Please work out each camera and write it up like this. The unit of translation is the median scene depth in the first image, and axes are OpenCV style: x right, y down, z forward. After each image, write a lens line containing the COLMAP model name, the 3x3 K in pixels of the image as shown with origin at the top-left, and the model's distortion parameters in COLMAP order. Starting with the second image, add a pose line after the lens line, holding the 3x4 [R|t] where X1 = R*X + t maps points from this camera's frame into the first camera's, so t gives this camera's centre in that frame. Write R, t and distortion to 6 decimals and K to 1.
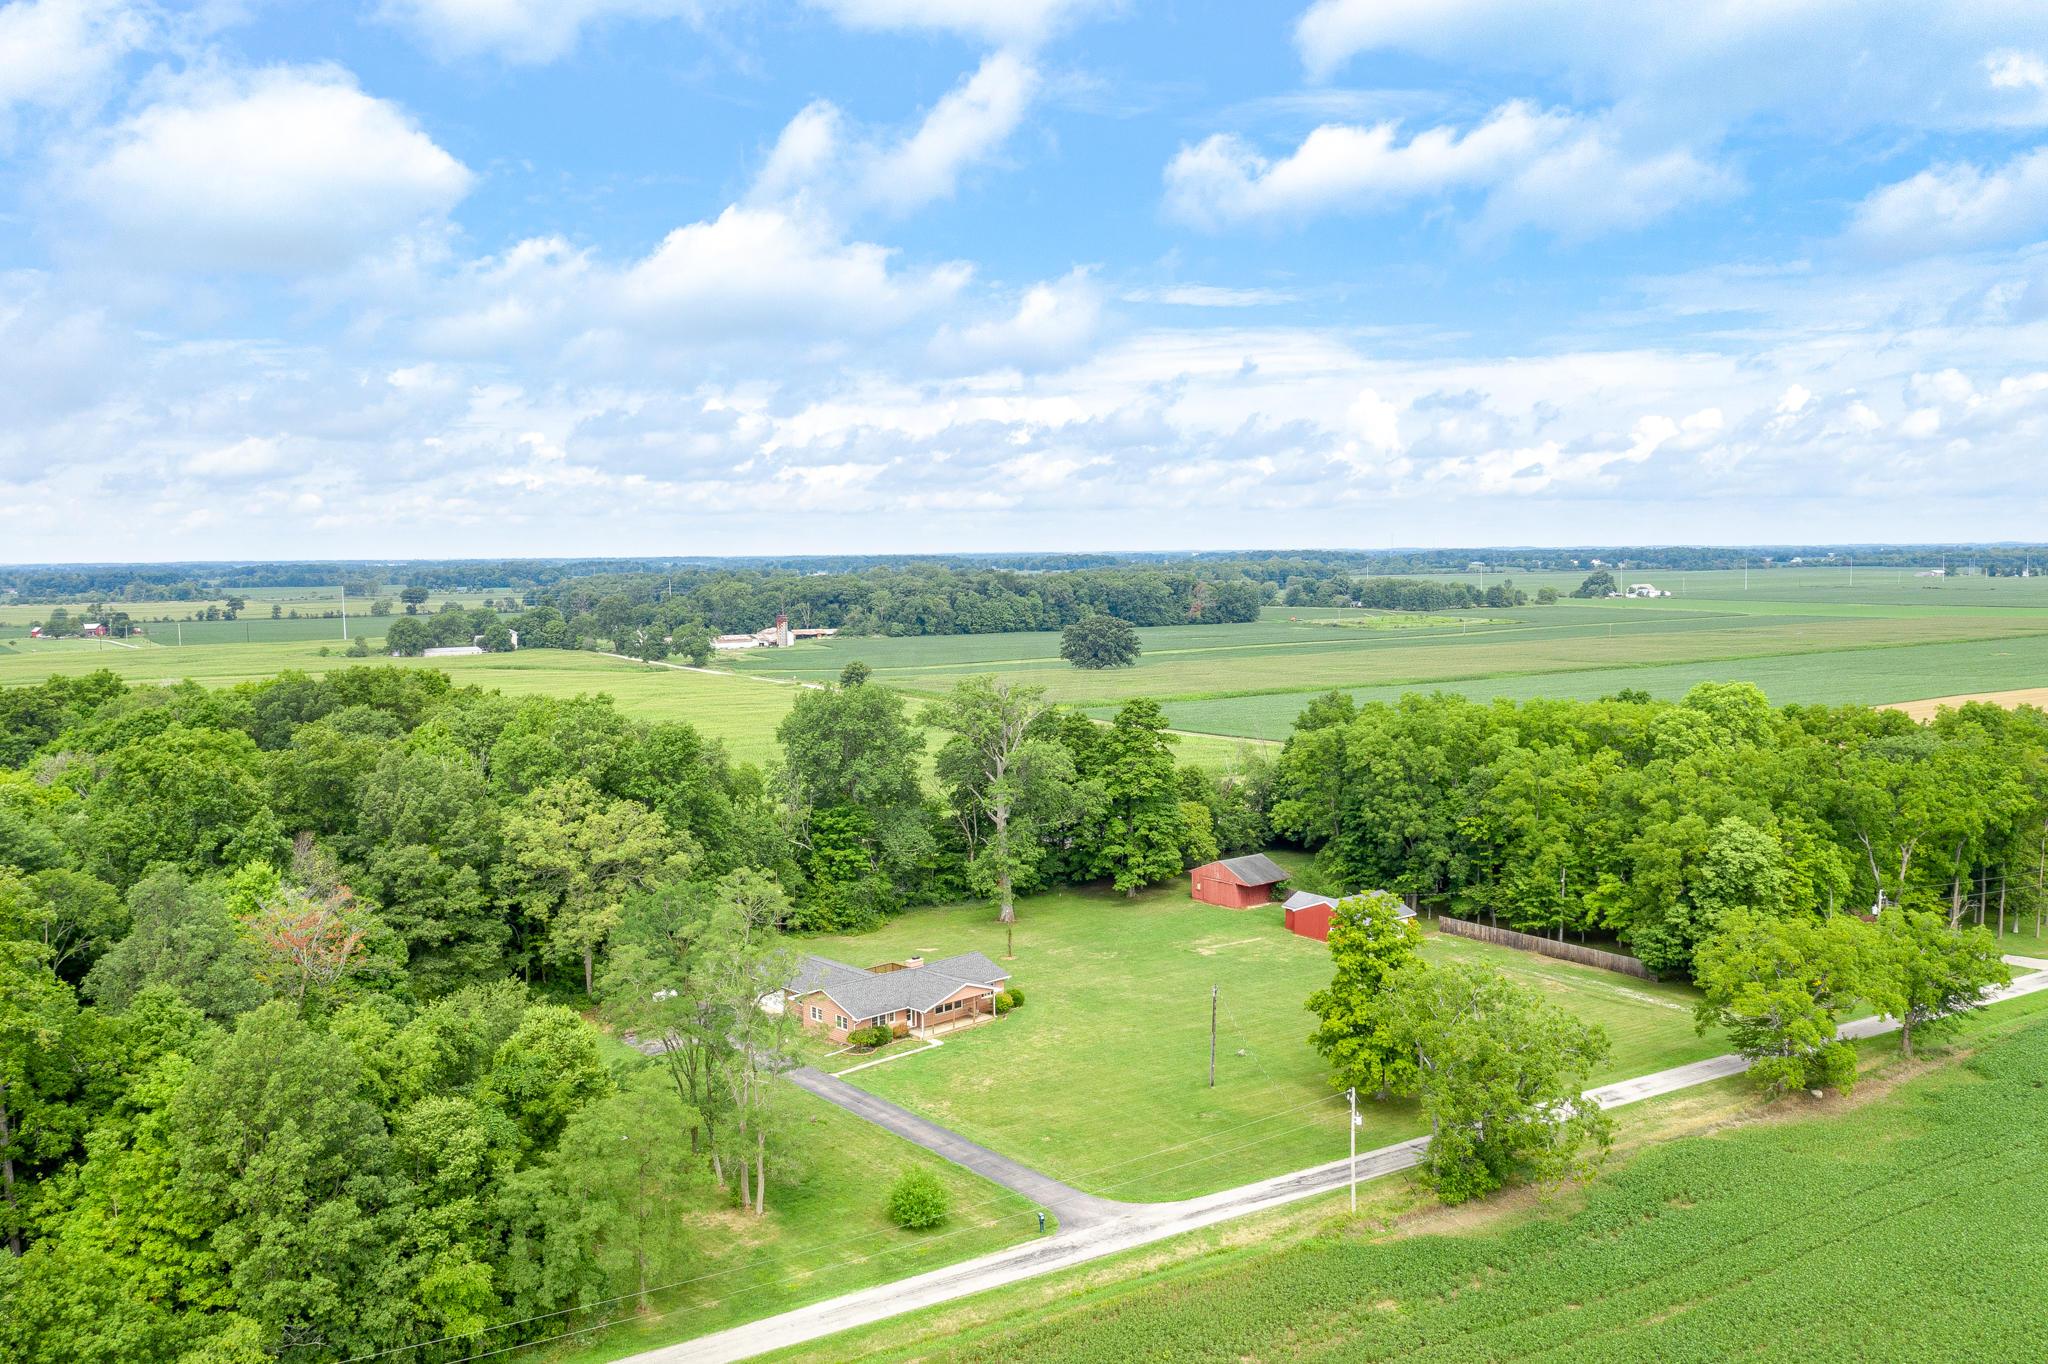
lens RADIAL K [[1617.8, 0, 1011.2], [0, 1617.8, 683.5], [0, 0, 1]] dist [-0.019175, 0.007577]
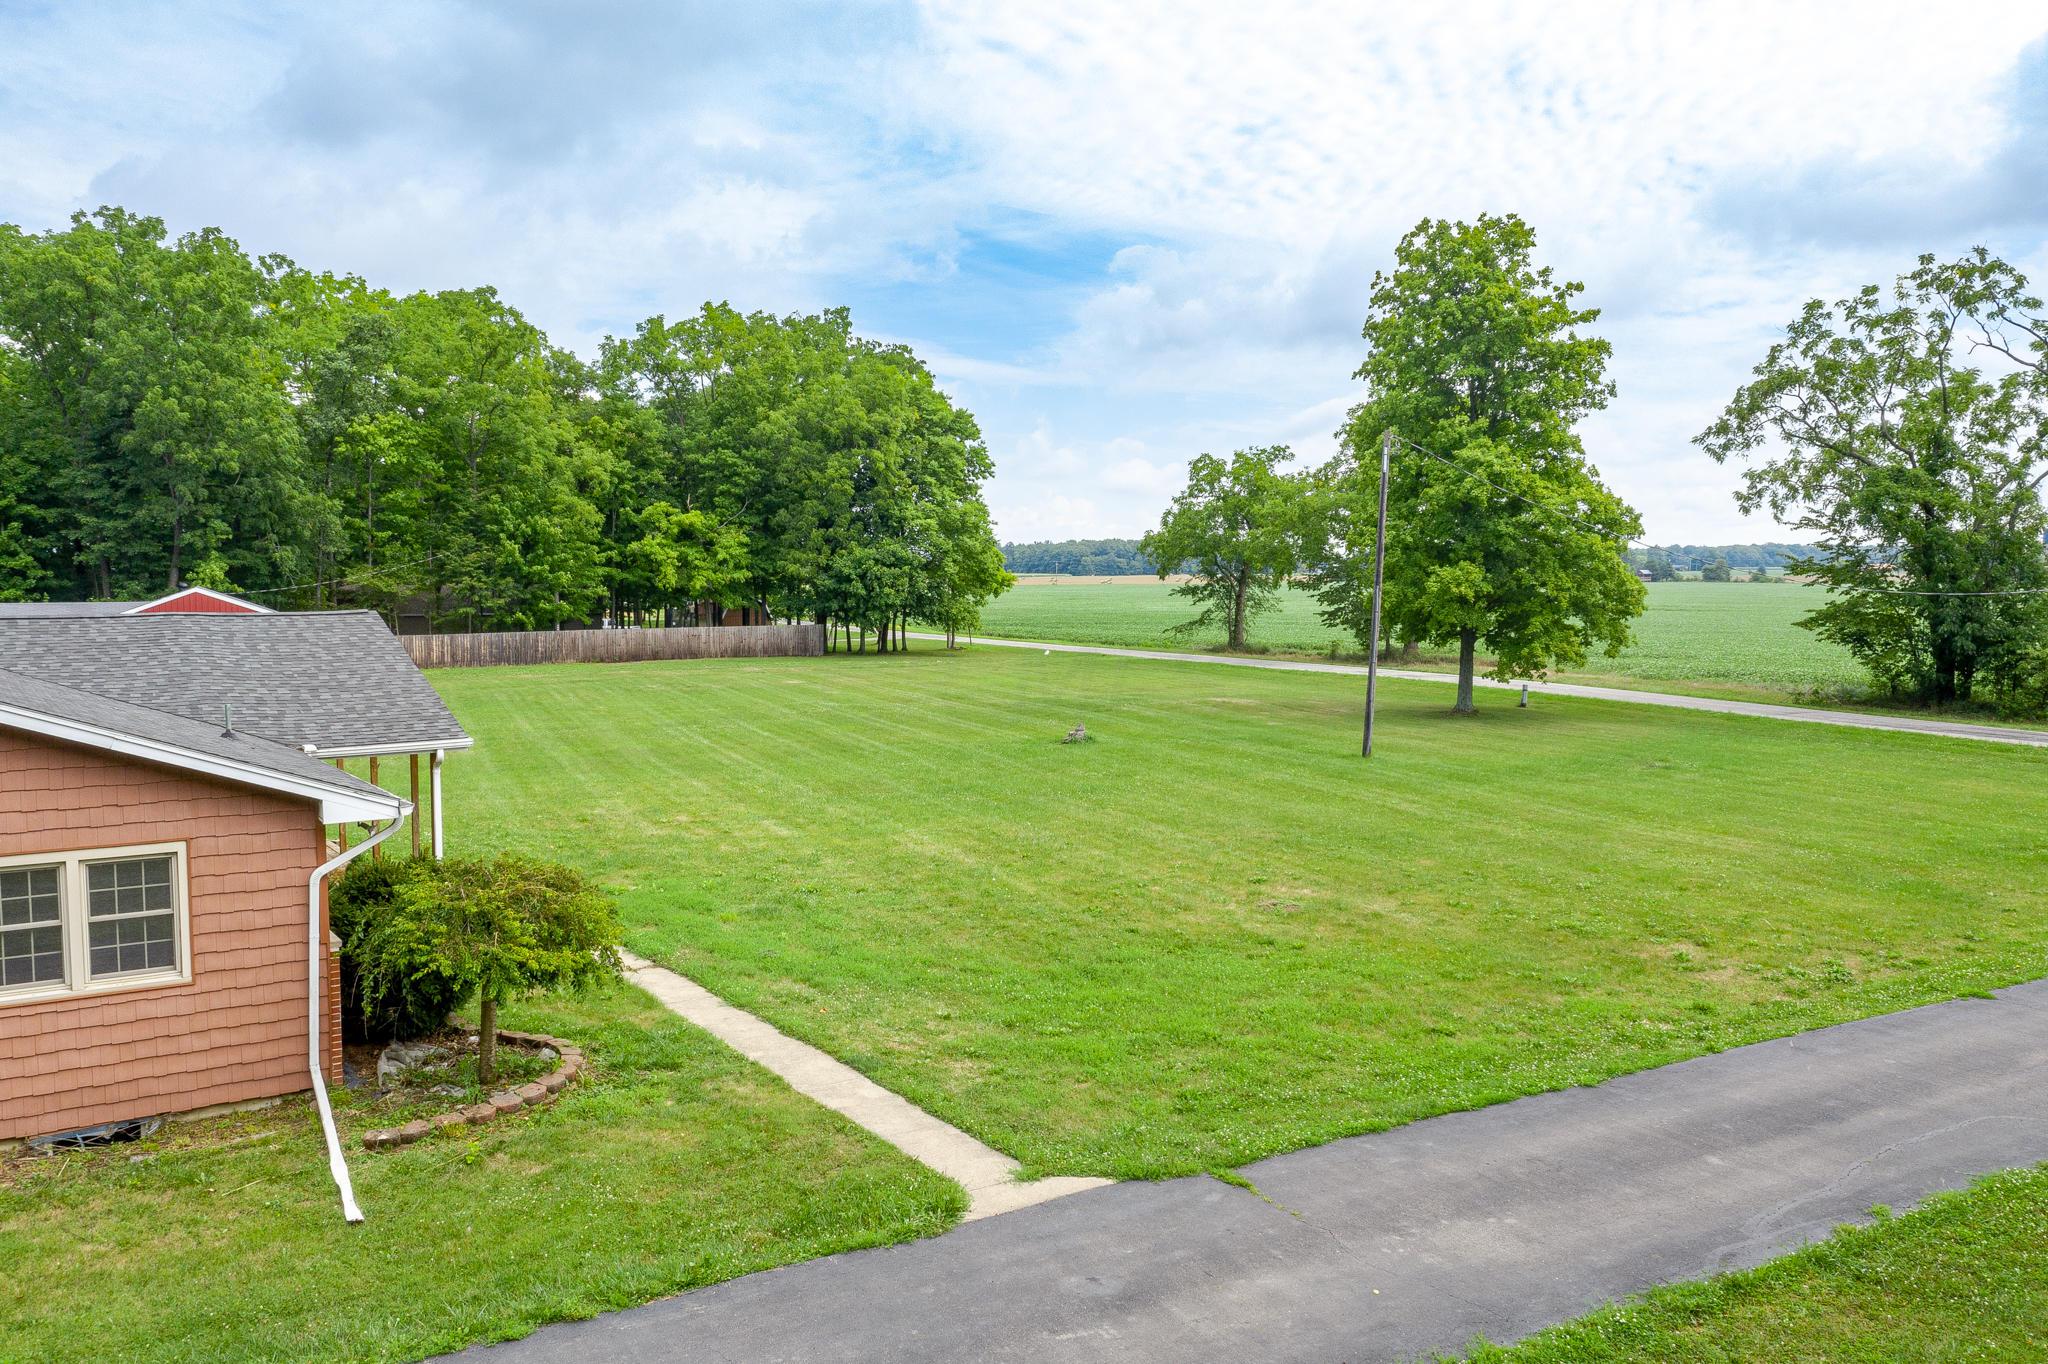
lens RADIAL K [[1617.8, 0, 1011.2], [0, 1617.8, 683.5], [0, 0, 1]] dist [-0.019175, 0.007577]
pose [[0.167666, -0.052712, 0.984434, -0.136425], [0.081445, 0.995897, 0.039454, 0.141717], [-0.982474, 0.073563, 0.171271, 0.666964]]
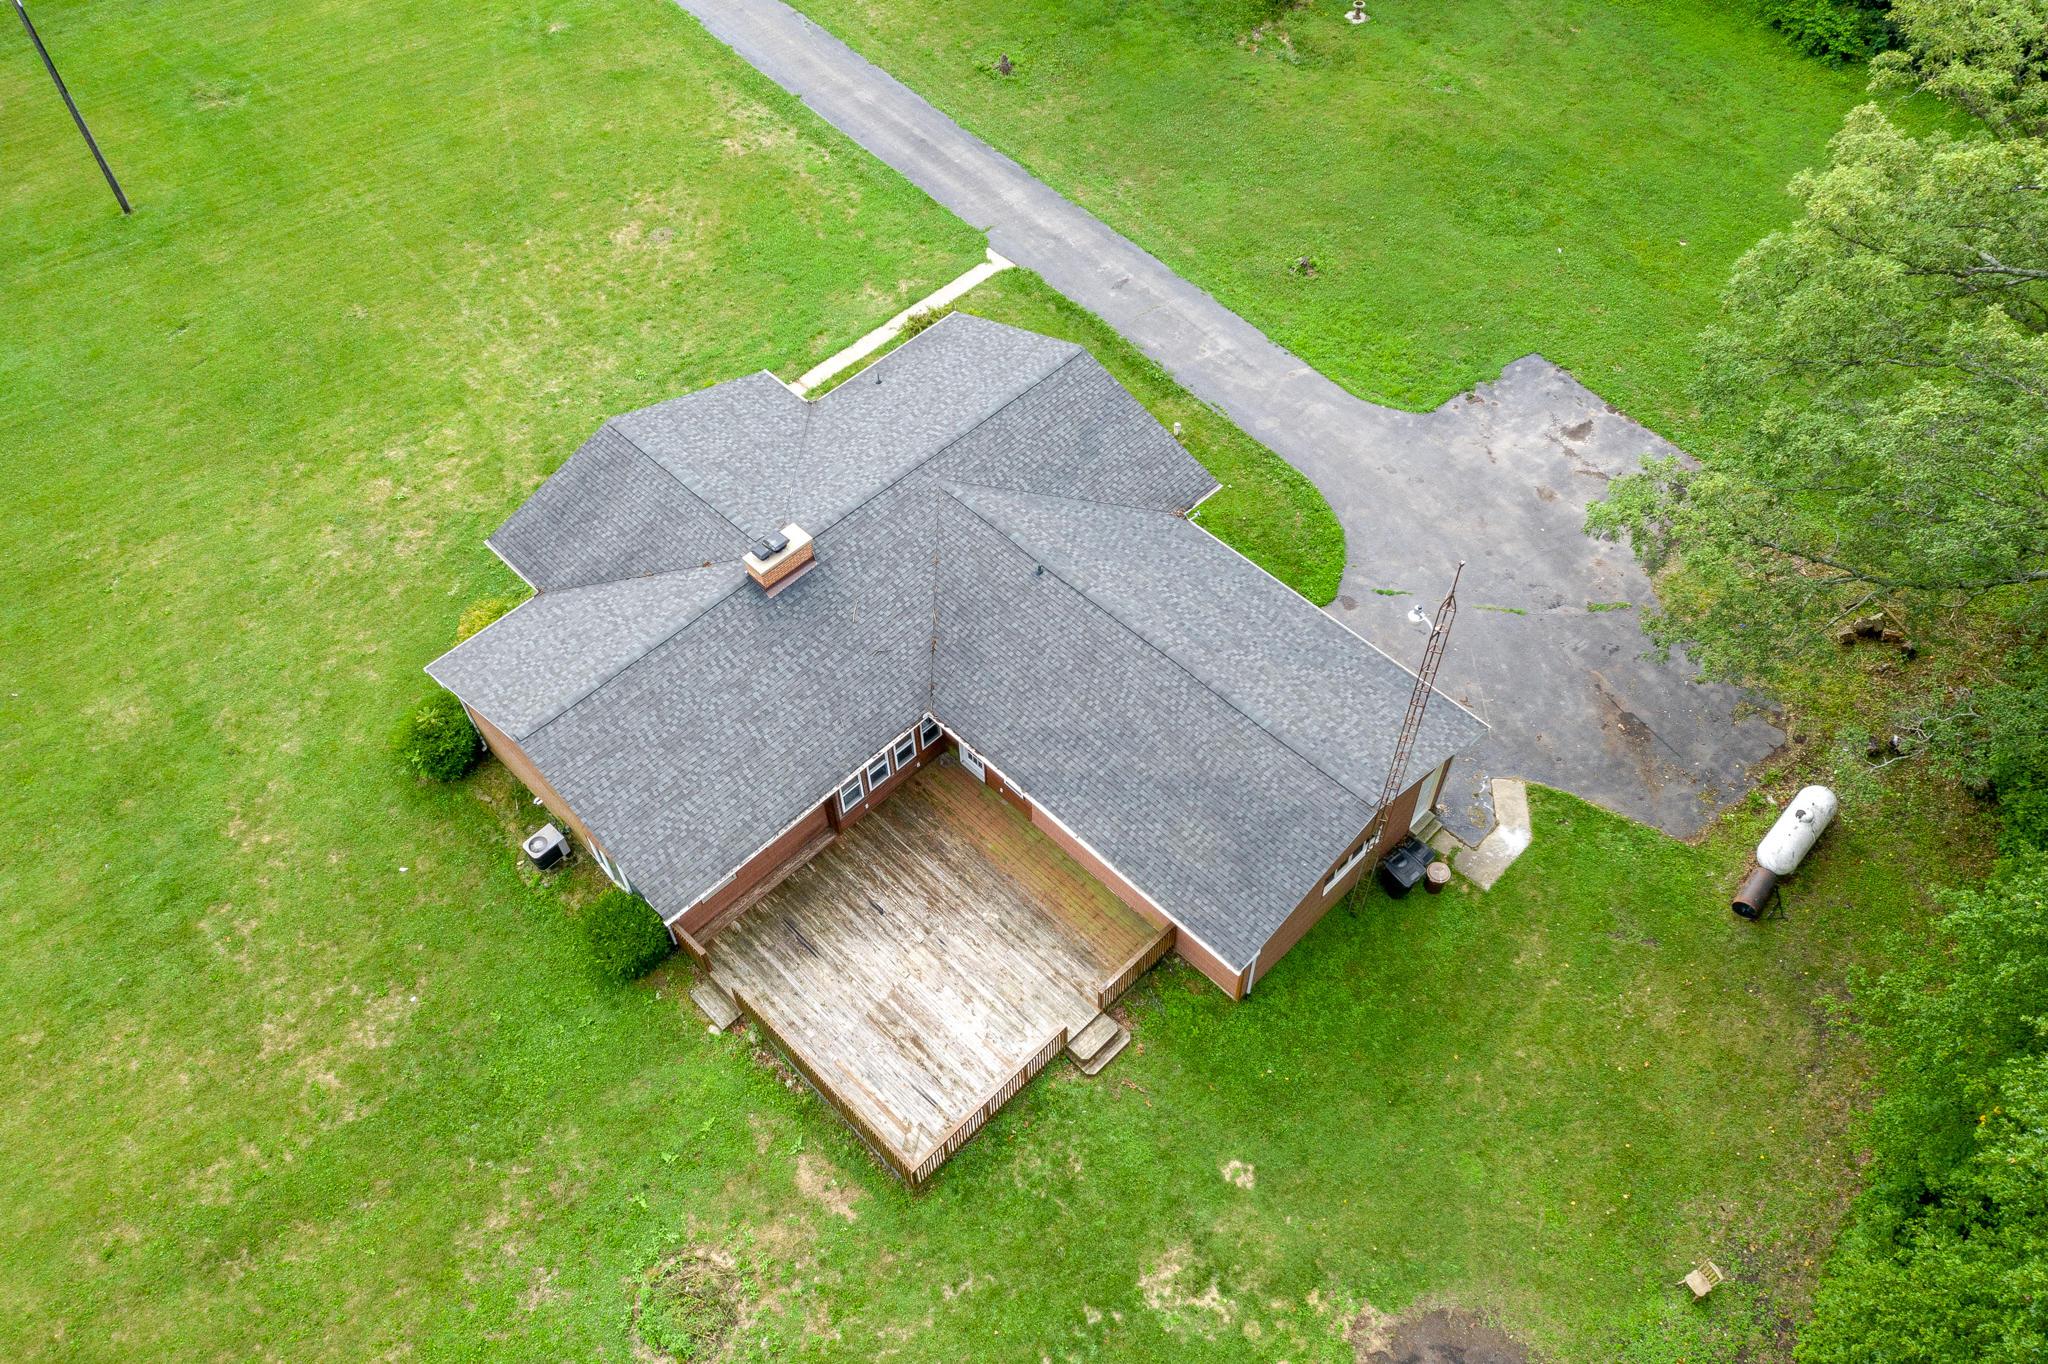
lens RADIAL K [[1617.8, 0, 1011.2], [0, 1617.8, 683.5], [0, 0, 1]] dist [-0.019175, 0.007577]
pose [[-0.999089, 0.041968, 0.007695, -0.075158], [0.028930, 0.533752, 0.845146, -0.029178], [0.031362, 0.844599, -0.534480, 0.886788]]
